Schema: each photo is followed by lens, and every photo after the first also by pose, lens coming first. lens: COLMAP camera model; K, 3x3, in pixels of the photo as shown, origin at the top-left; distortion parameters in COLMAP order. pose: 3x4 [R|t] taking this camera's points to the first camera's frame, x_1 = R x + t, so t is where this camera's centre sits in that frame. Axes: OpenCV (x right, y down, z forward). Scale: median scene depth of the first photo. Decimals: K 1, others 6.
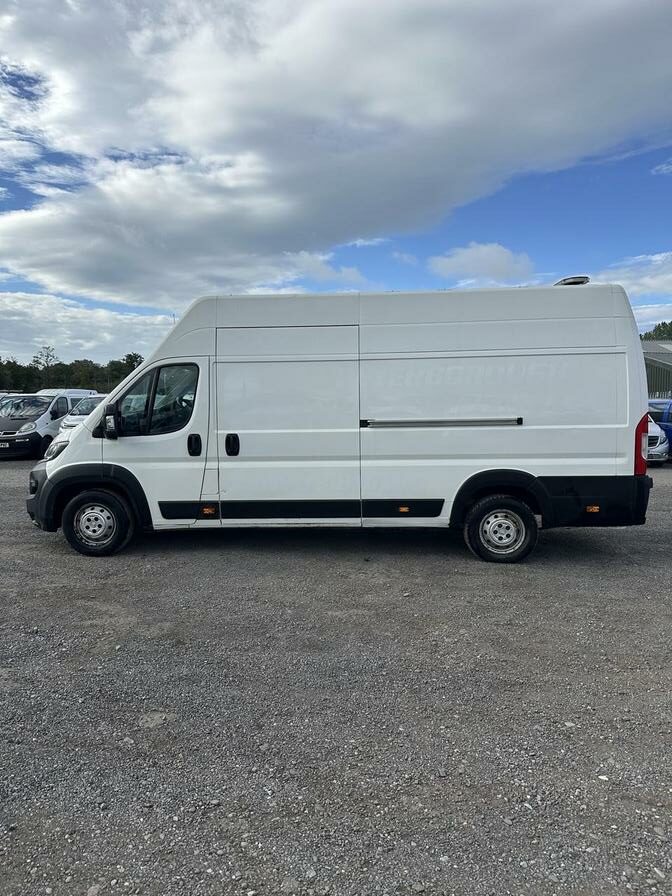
lens RADIAL K [[631.5, 0, 336.0], [0, 631.5, 448.0], [0, 0, 1]] dist [0.002562, -0.002161]
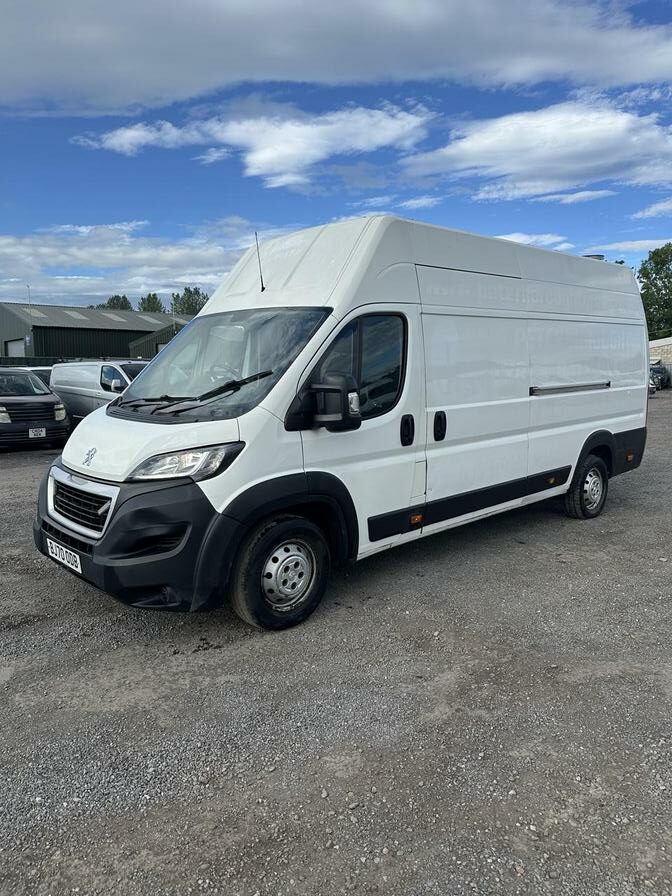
lens RADIAL K [[639.8, 0, 325.4], [0, 639.8, 462.6], [0, 0, 1]] dist [0.015654, -0.006200]
pose [[0.688474, -0.112399, 0.716499, -0.804483], [0.065628, 0.993520, 0.092796, -0.041258], [-0.722286, -0.016865, 0.691389, 0.567283]]
